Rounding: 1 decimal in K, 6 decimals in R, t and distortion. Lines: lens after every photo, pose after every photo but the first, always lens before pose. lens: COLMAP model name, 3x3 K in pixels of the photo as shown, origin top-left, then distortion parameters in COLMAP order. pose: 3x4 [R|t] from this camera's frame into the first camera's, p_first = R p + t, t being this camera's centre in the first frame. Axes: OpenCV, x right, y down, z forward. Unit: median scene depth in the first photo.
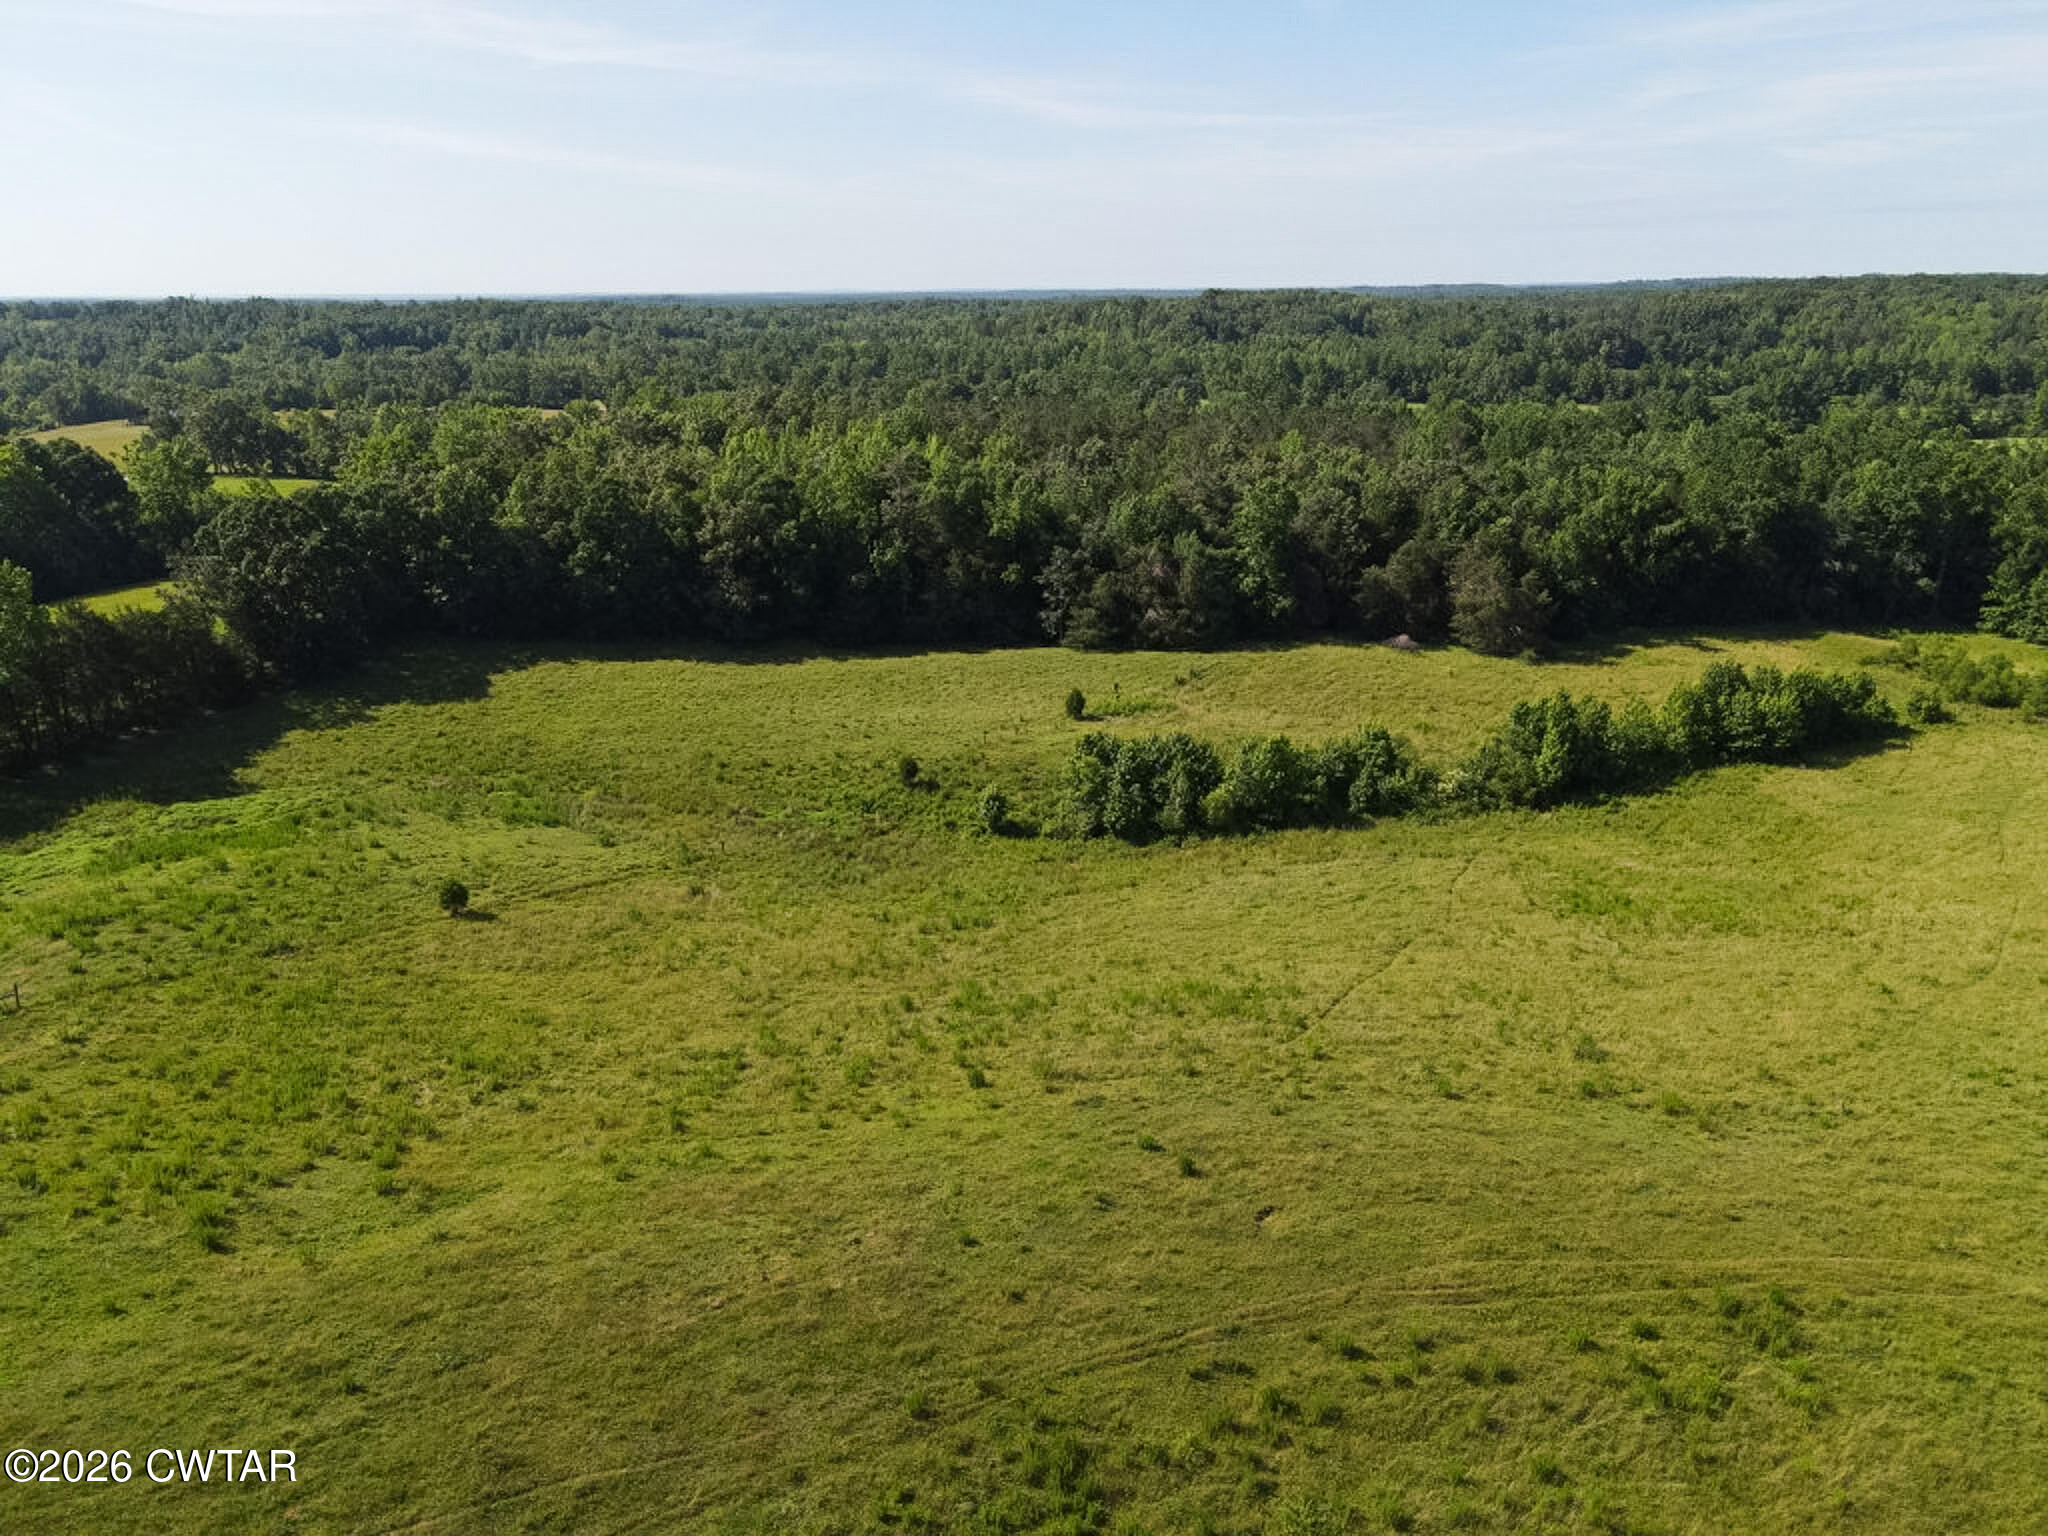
lens RADIAL K [[1506.0, 0, 1024.0], [0, 1506.0, 779.7], [0, 0, 1]] dist [-0.003333, 0.028847]
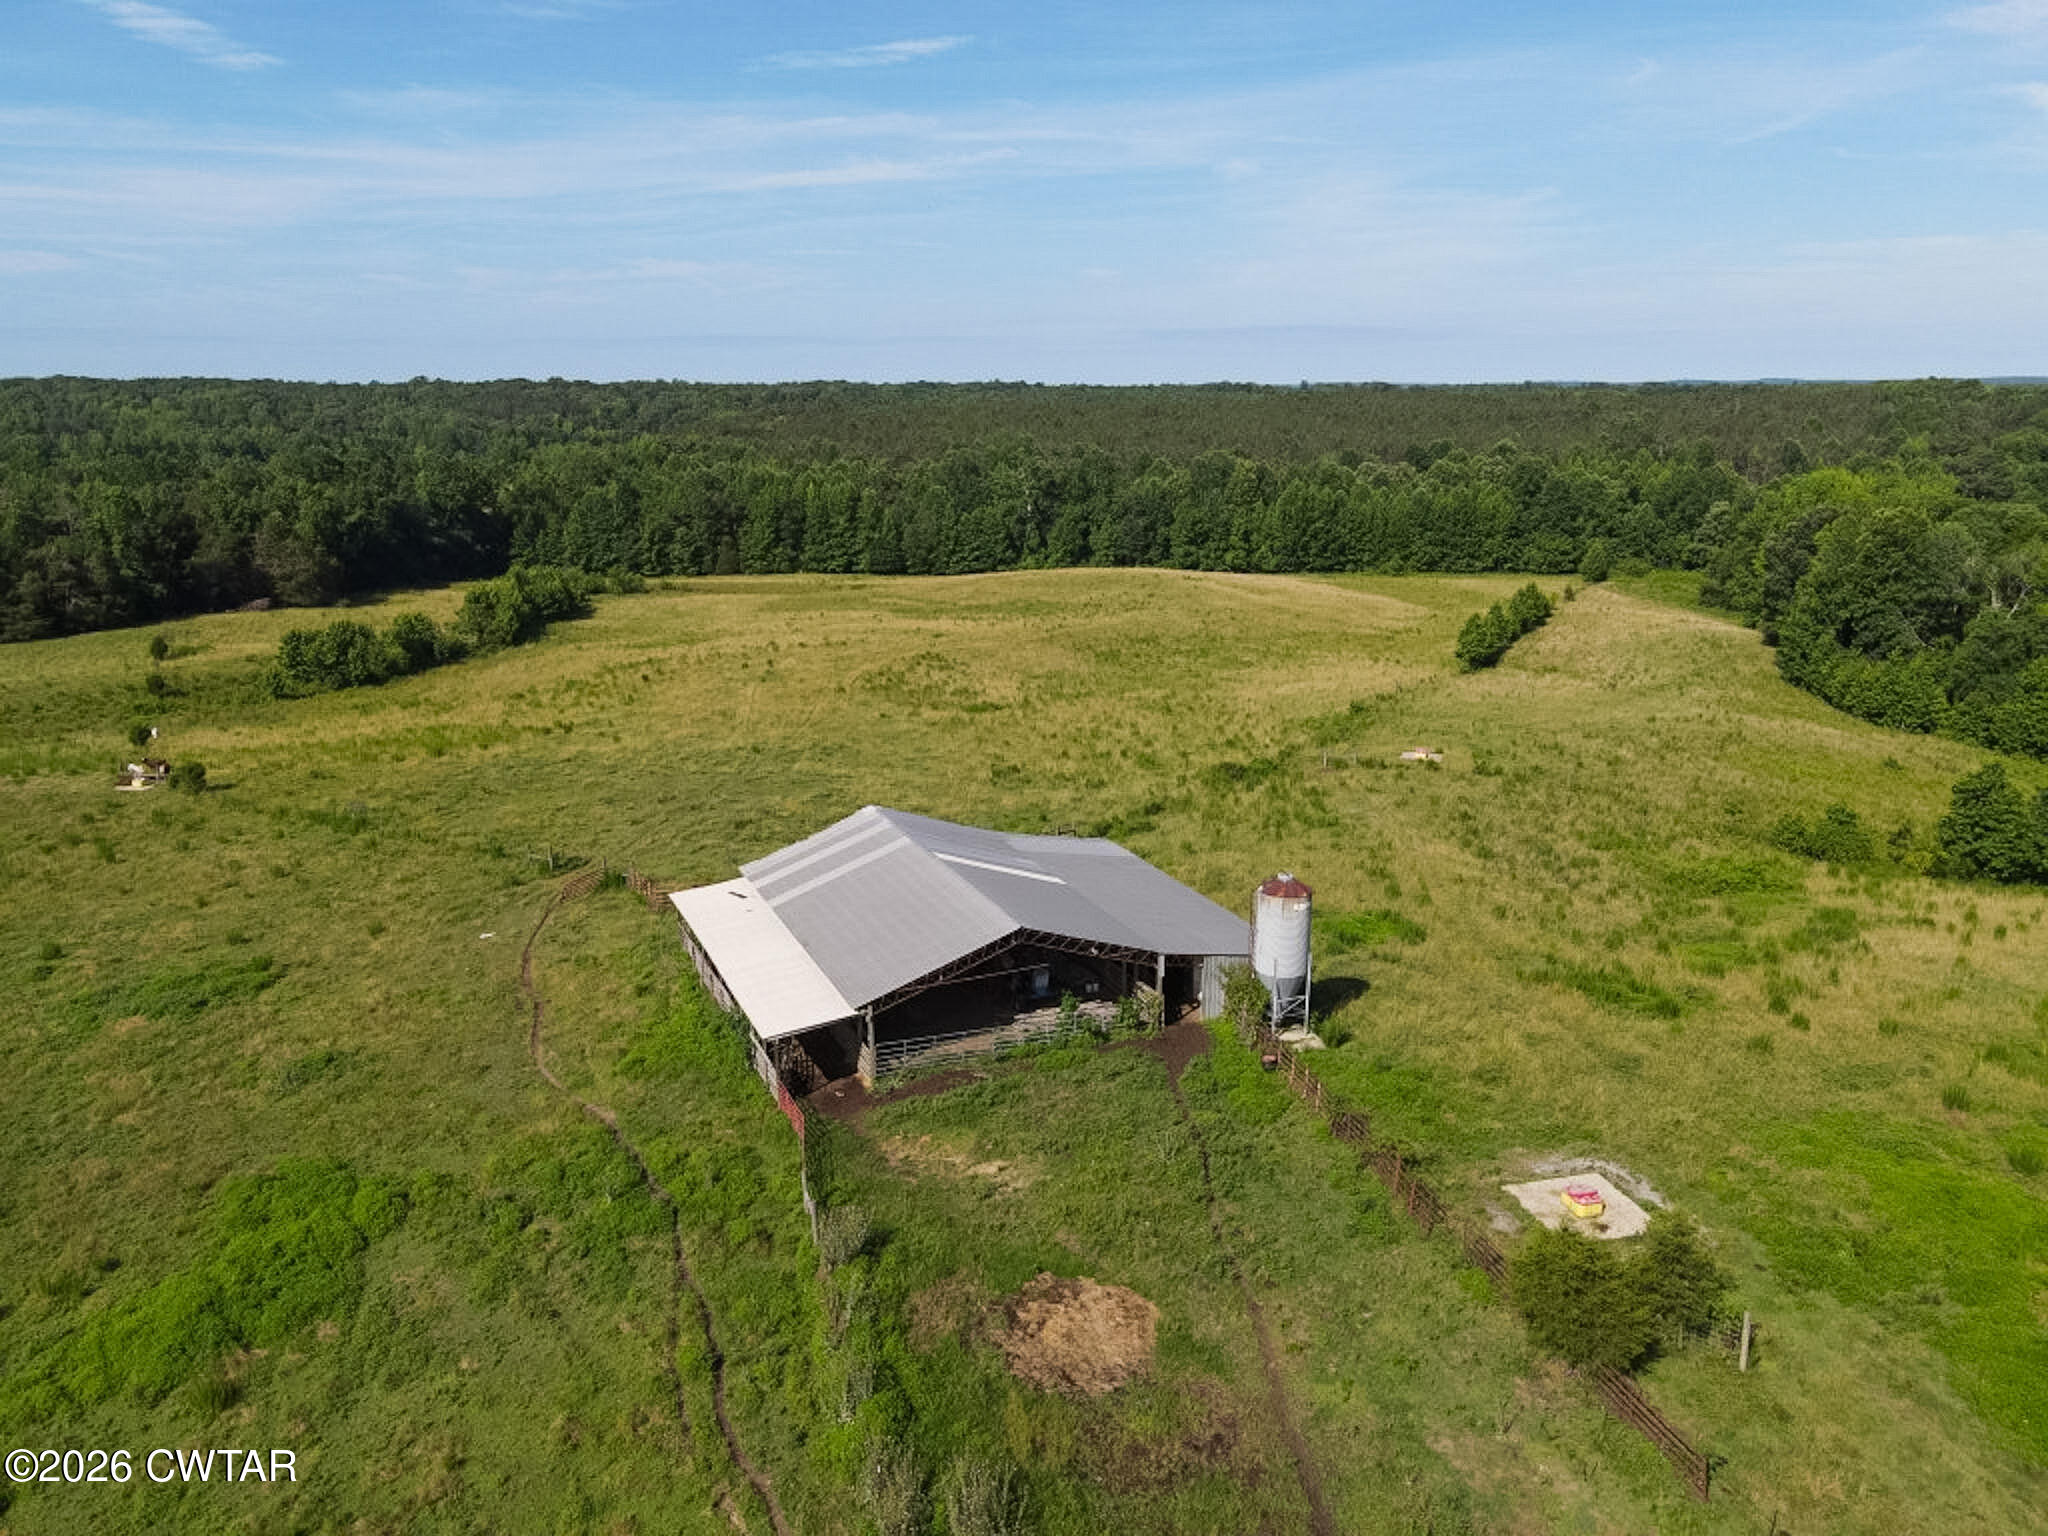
lens RADIAL K [[1506.0, 0, 1017.2], [0, 1506.0, 755.4], [0, 0, 1]] dist [-0.003333, 0.028847]
pose [[0.426624, -0.209922, 0.879730, -0.727256], [0.285241, 0.954279, 0.089383, 0.116305], [-0.858271, 0.212802, 0.466997, -0.156130]]
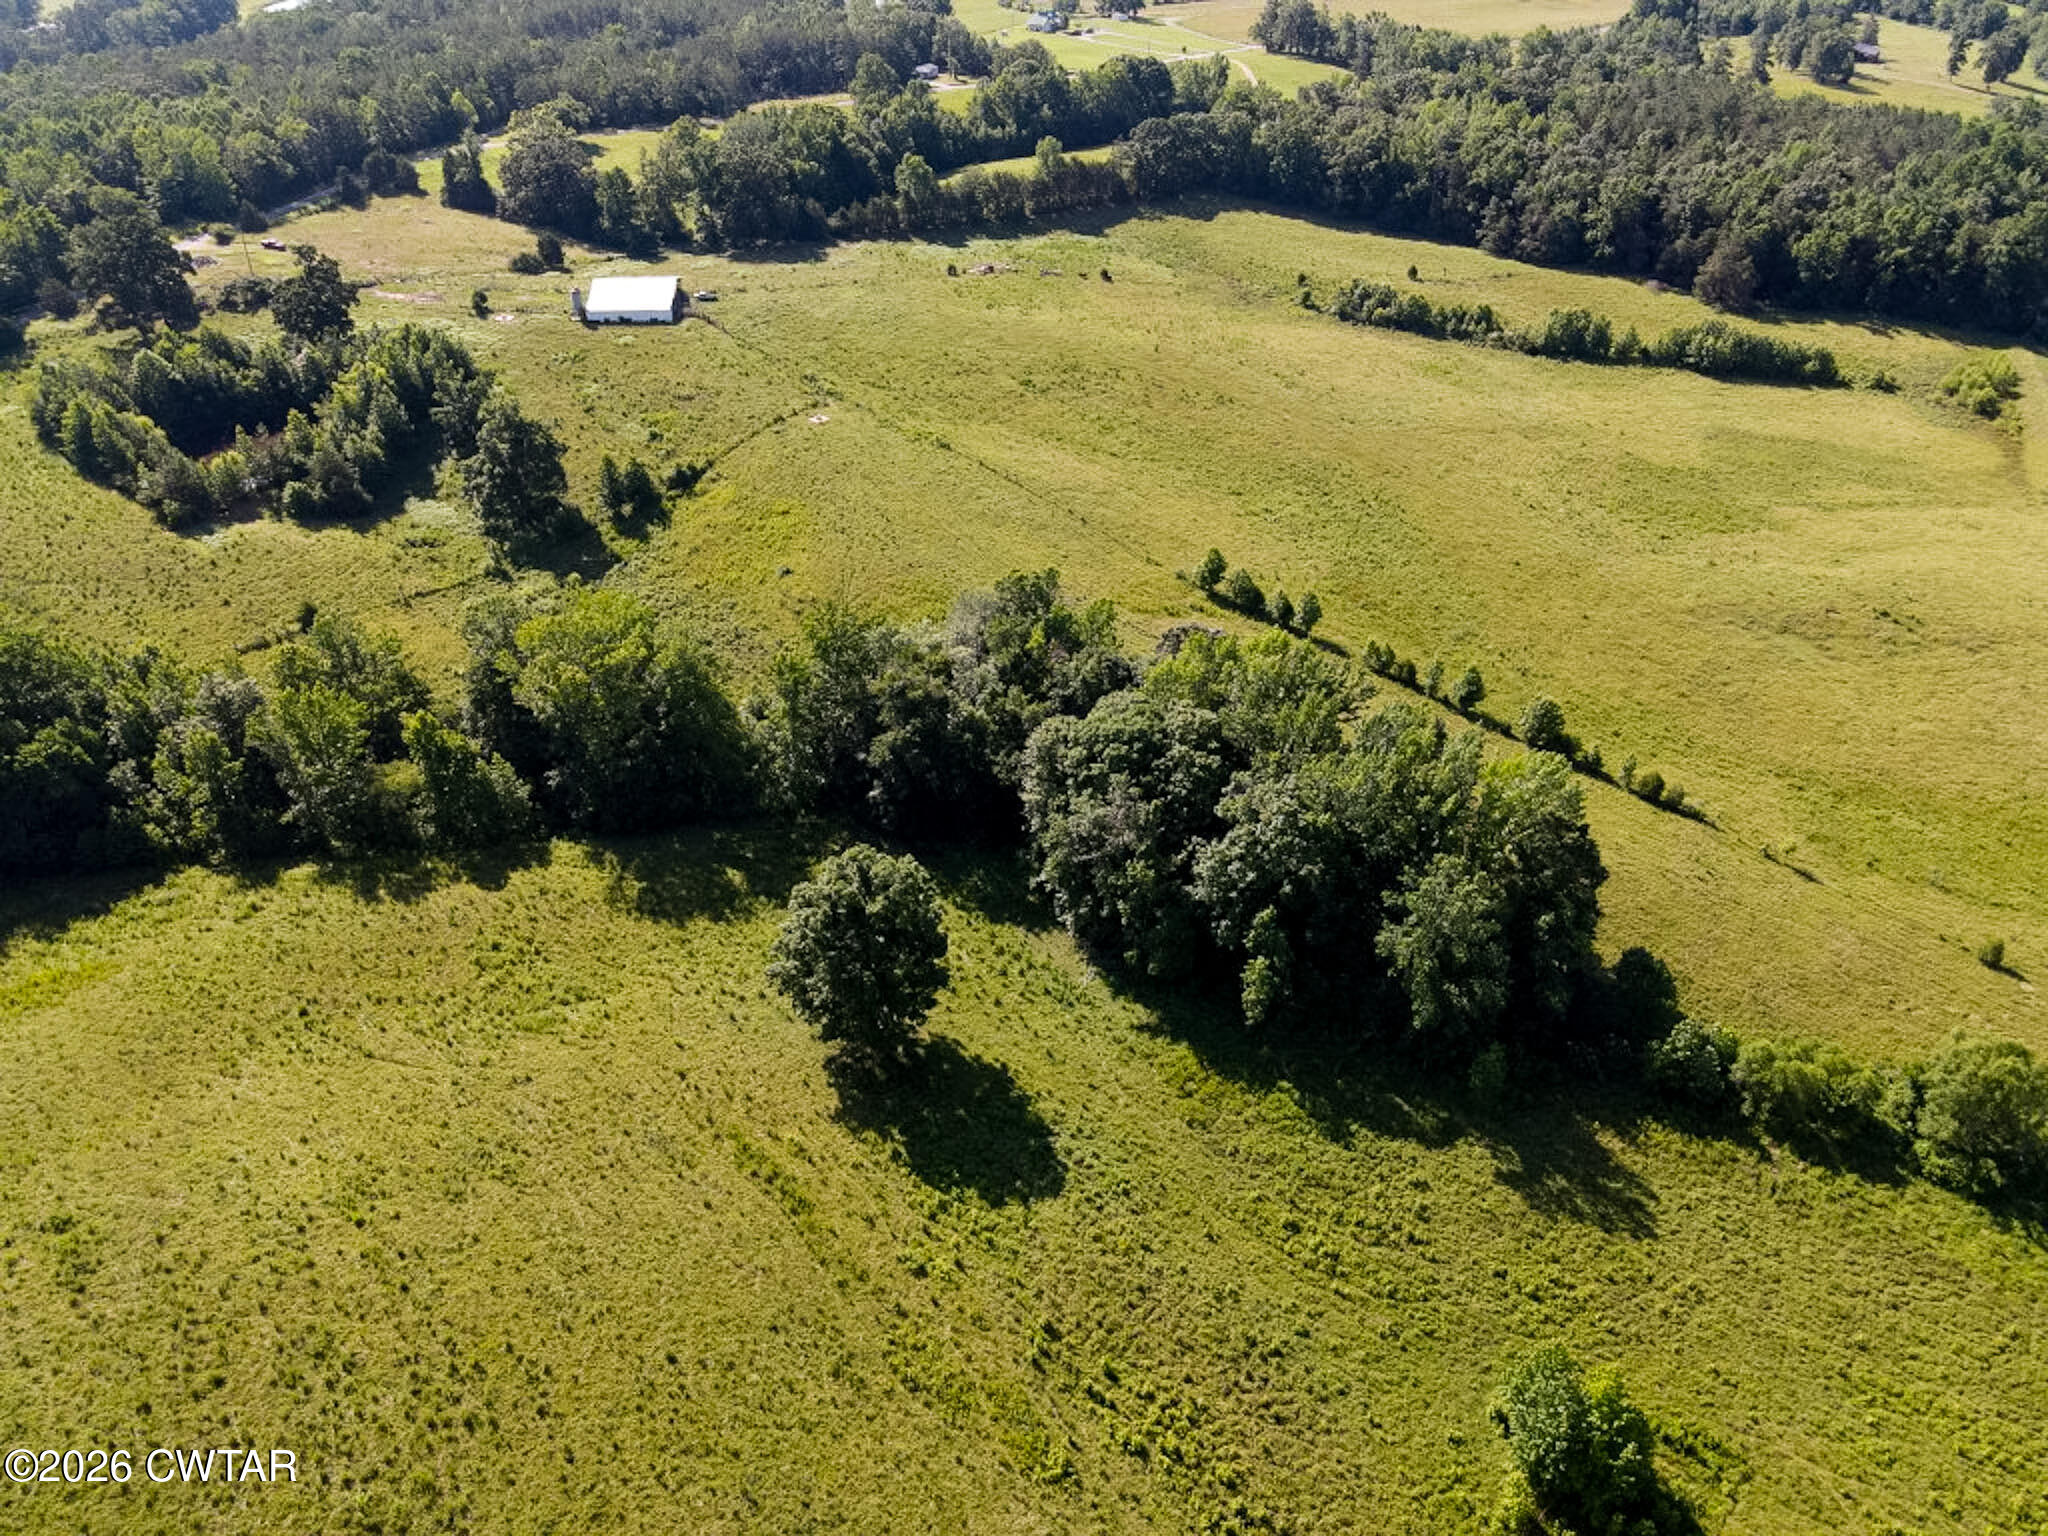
lens RADIAL K [[1506.0, 0, 1029.5], [0, 1506.0, 771.6], [0, 0, 1]] dist [-0.003333, 0.028847]
pose [[0.748105, 0.384681, -0.540702, 0.997854], [-0.224720, 0.913545, 0.339022, -0.004631], [0.624371, -0.132117, 0.769874, -1.030560]]
